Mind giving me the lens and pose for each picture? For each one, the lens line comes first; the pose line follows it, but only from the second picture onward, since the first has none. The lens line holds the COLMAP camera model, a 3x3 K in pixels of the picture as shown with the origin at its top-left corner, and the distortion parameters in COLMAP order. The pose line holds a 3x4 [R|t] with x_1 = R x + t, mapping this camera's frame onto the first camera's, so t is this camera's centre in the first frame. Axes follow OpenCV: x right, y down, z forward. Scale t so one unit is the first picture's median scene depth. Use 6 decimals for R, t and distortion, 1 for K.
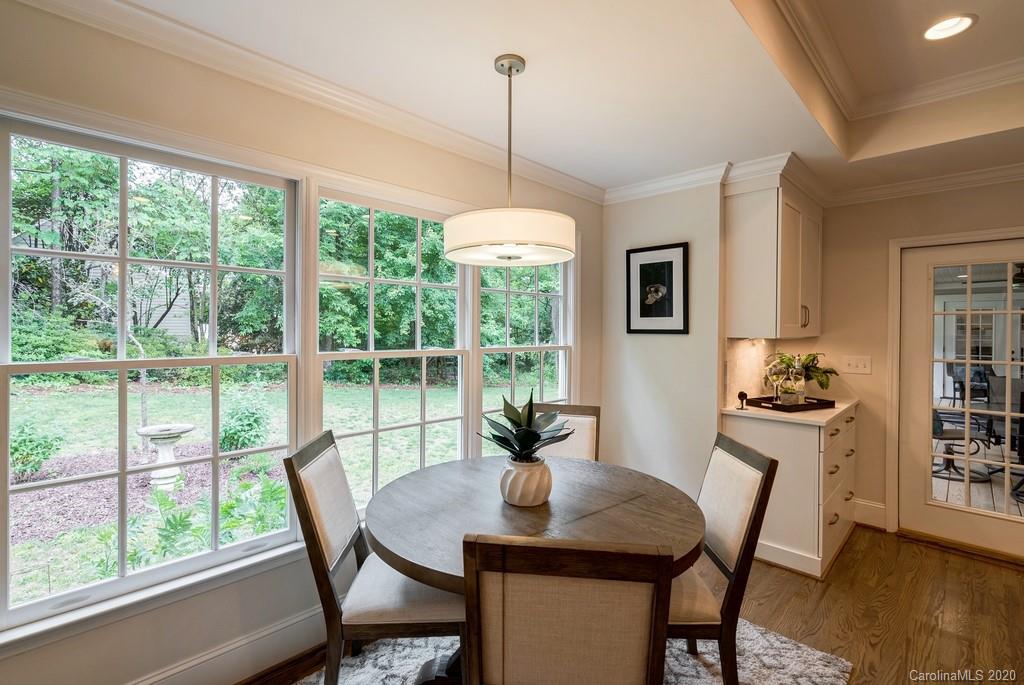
lens RADIAL K [[477.4, 0, 525.8], [0, 477.4, 331.5], [0, 0, 1]] dist [-0.005174, 0.004929]
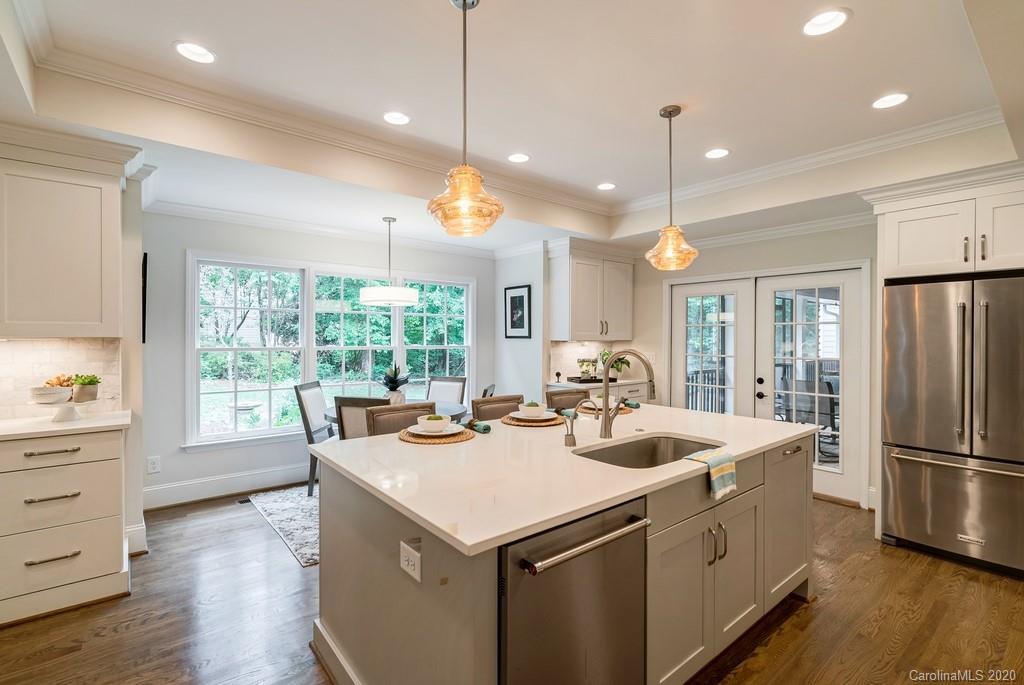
lens RADIAL K [[477.4, 0, 509.5], [0, 477.4, 342.0], [0, 0, 1]] dist [-0.005174, 0.004929]
pose [[0.991523, 0.001026, -0.129926, 0.462663], [-0.000542, 0.999993, 0.003761, 0.010934], [0.129929, -0.003659, 0.991517, -0.663017]]
